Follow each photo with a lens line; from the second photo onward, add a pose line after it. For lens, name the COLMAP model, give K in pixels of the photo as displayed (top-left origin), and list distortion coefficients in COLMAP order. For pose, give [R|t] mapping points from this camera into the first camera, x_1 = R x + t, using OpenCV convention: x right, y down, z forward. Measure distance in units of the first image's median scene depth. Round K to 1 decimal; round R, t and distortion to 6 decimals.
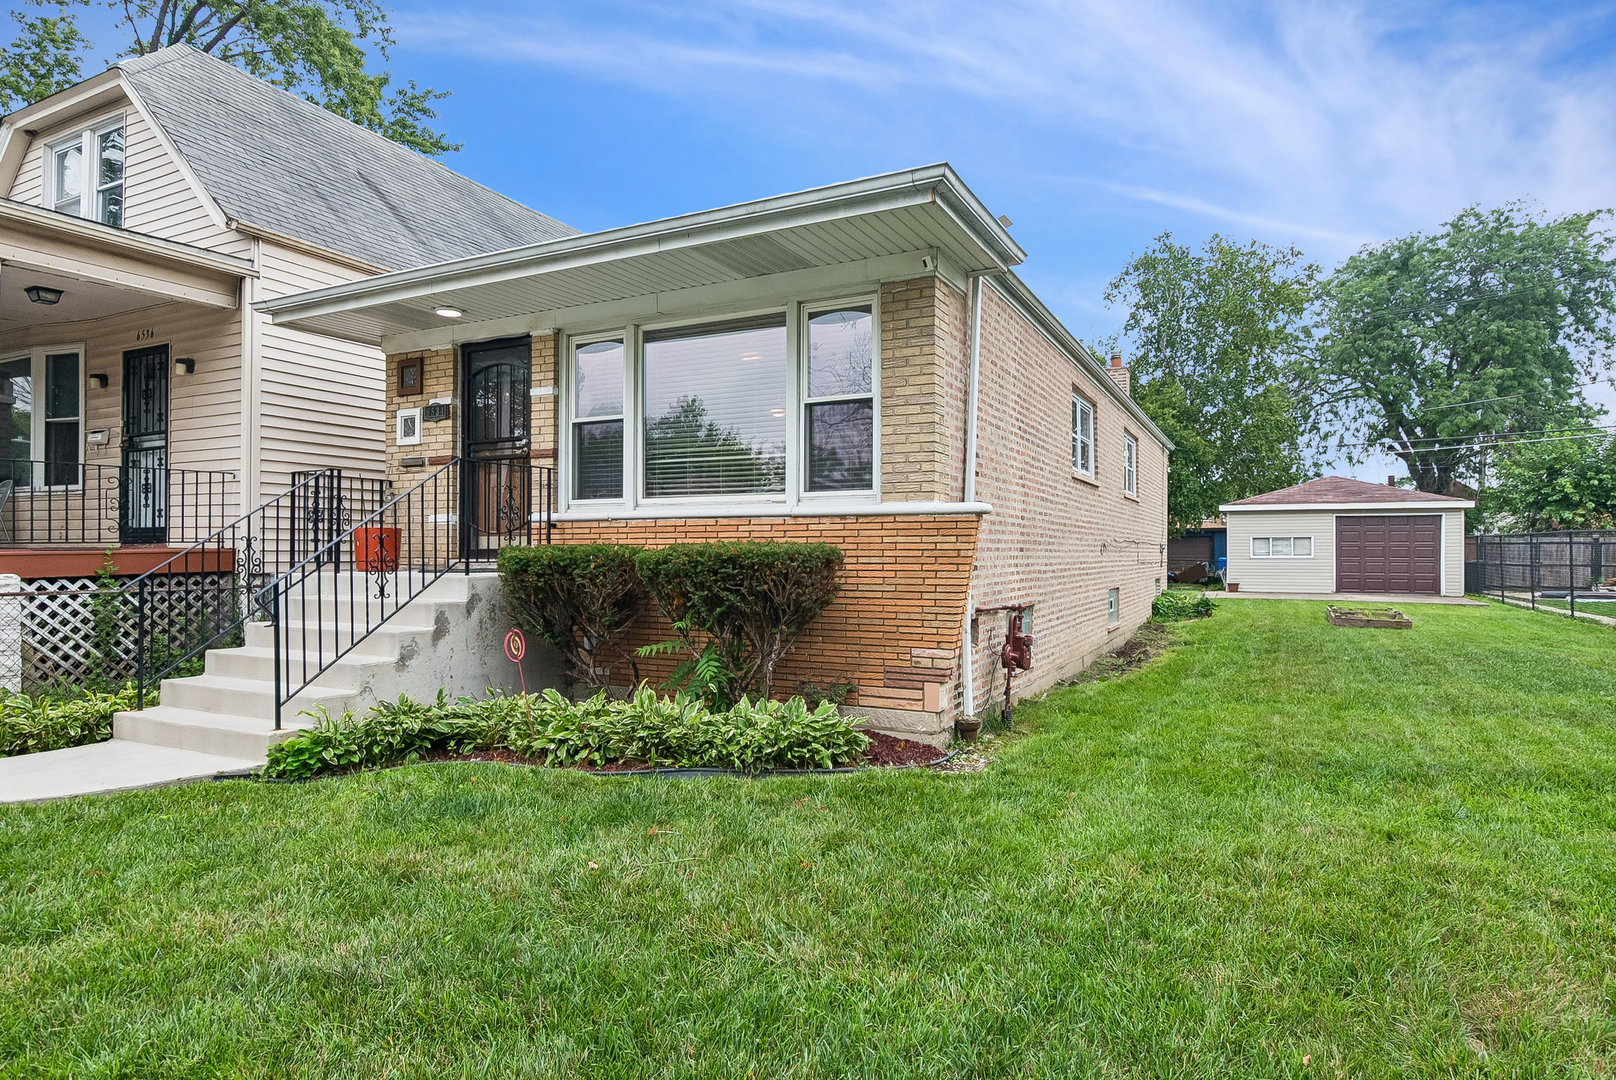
lens RADIAL K [[911.0, 0, 807.7], [0, 911.0, 545.9], [0, 0, 1]] dist [-0.000986, -0.000121]
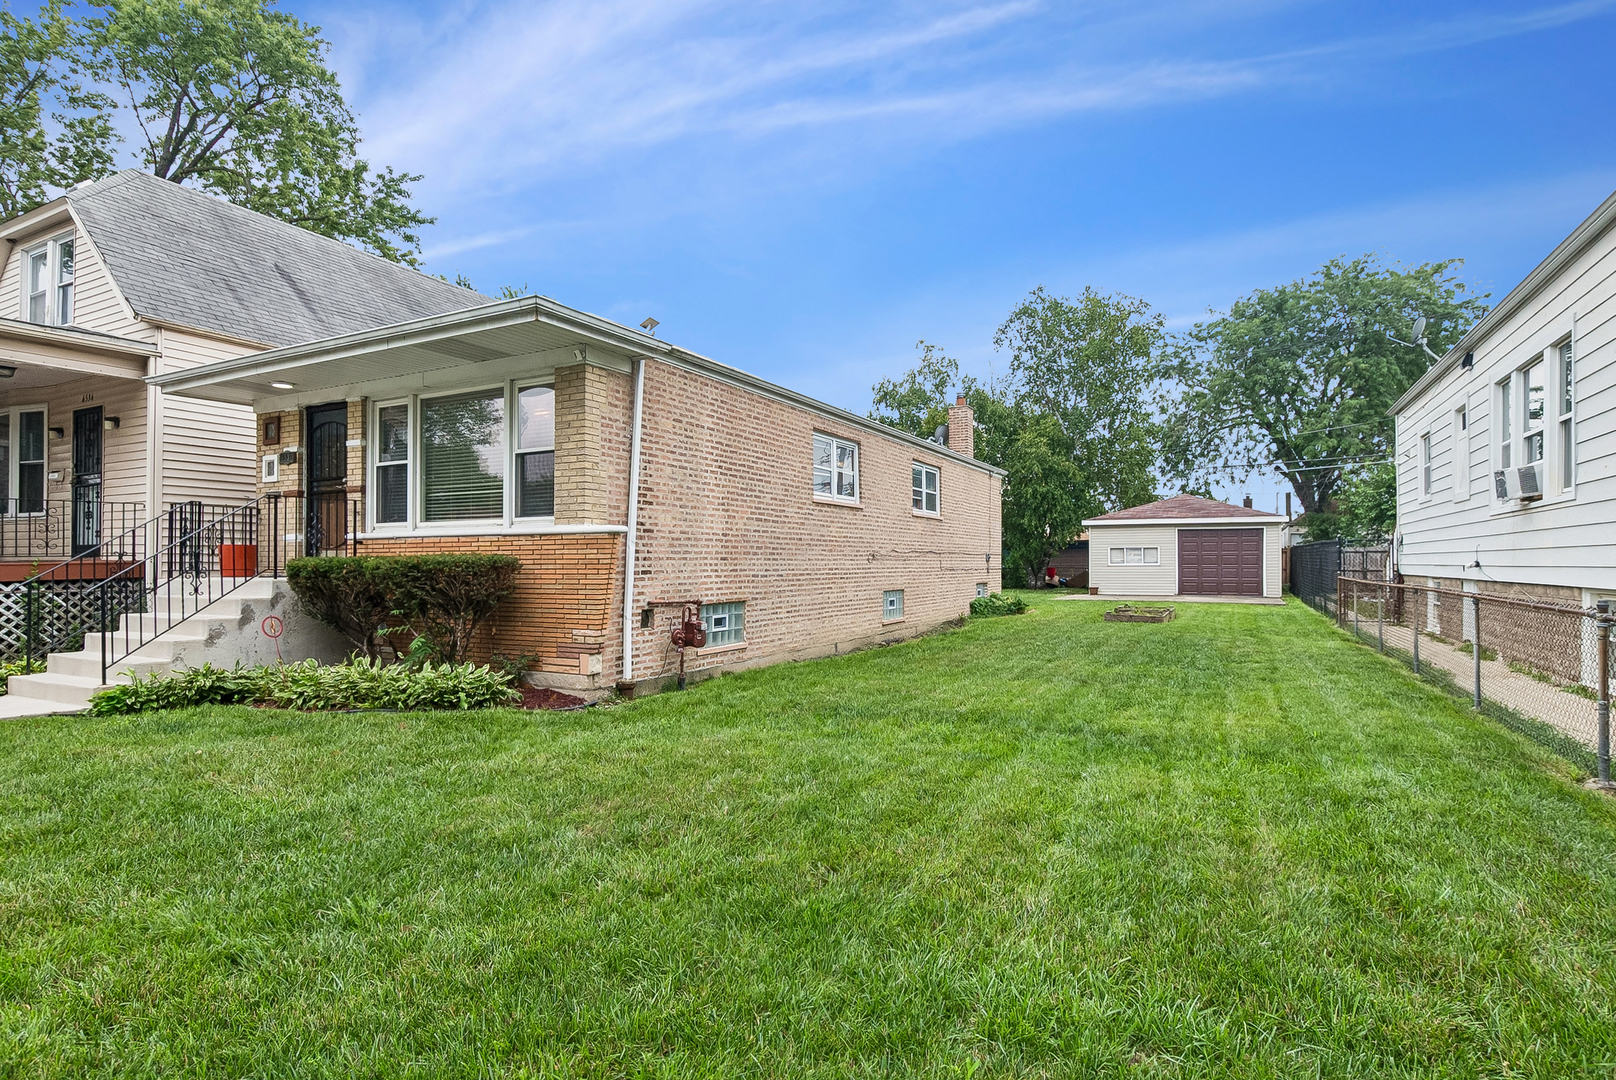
lens RADIAL K [[826.8, 0, 811.5], [0, 826.8, 553.9], [0, 0, 1]] dist [-0.007409, 0.003212]
pose [[0.999924, -0.004416, -0.011512, 0.373305], [0.004376, 0.999984, -0.003485, 0.001666], [0.011527, 0.003434, 0.999928, -0.198943]]
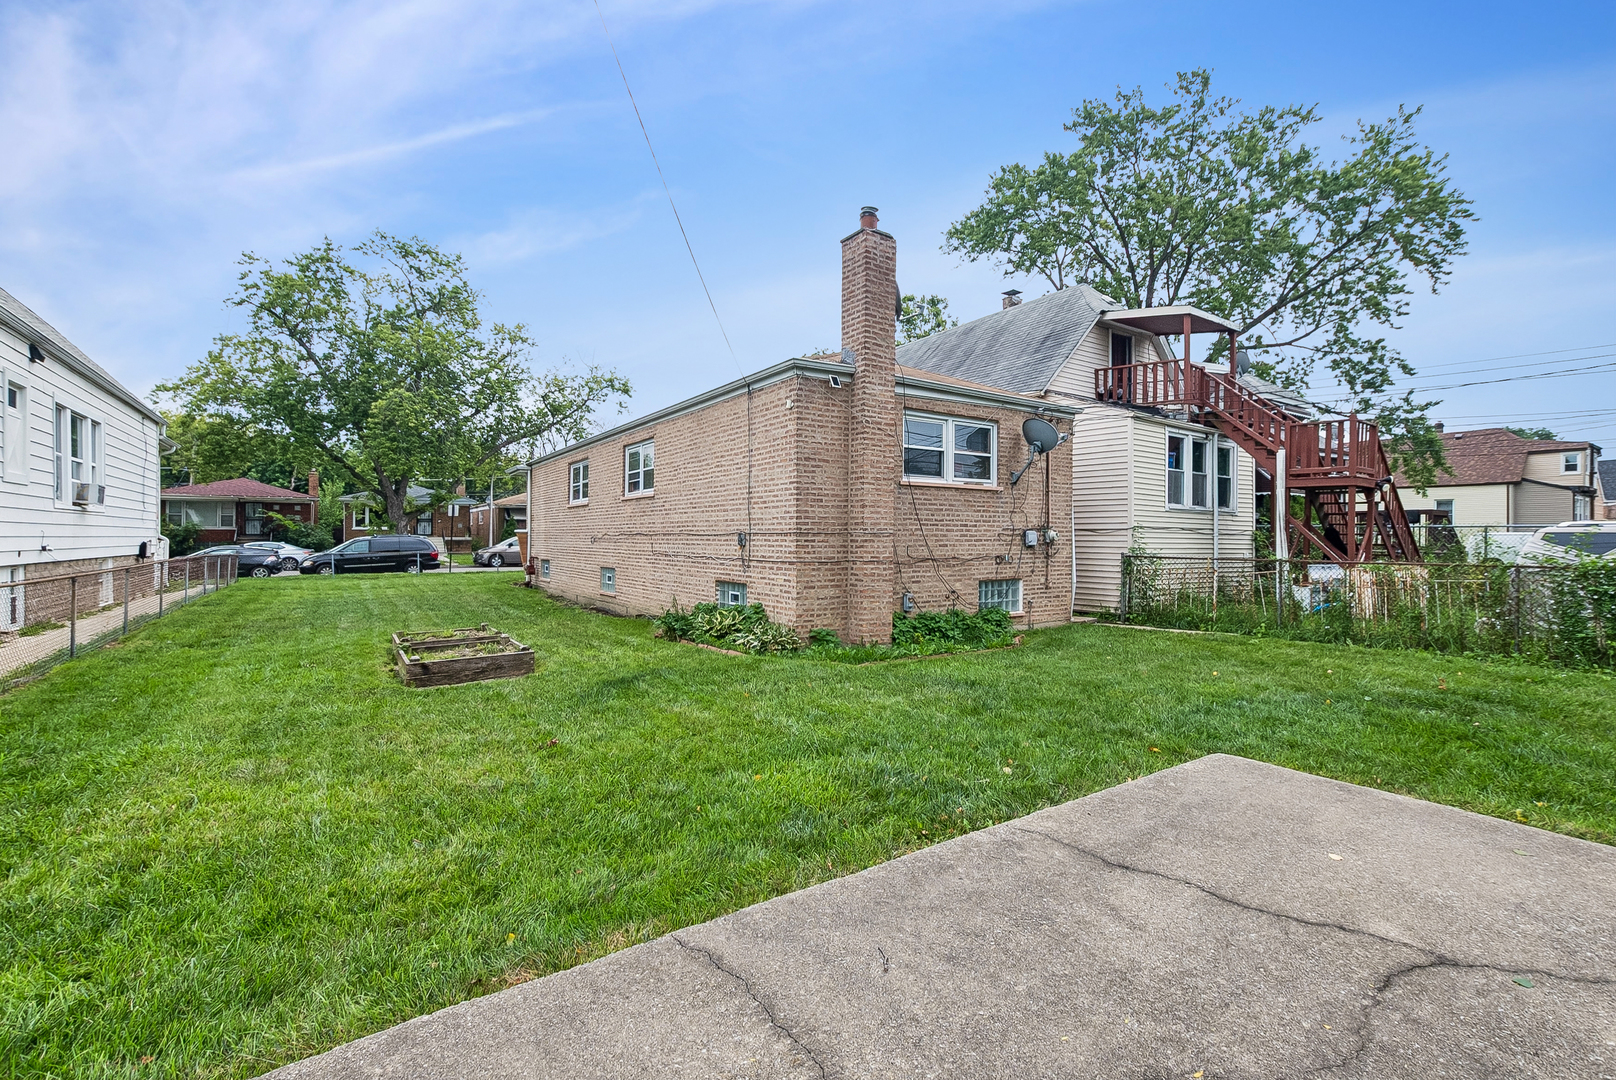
lens RADIAL K [[719.7, 0, 812.5], [0, 719.7, 539.2], [0, 0, 1]] dist [-0.004610, 0.001832]
pose [[-0.487096, -0.003220, -0.873342, 1.865943], [0.003733, 0.999976, -0.005769, 0.014145], [0.873340, -0.006070, -0.487073, 2.913688]]
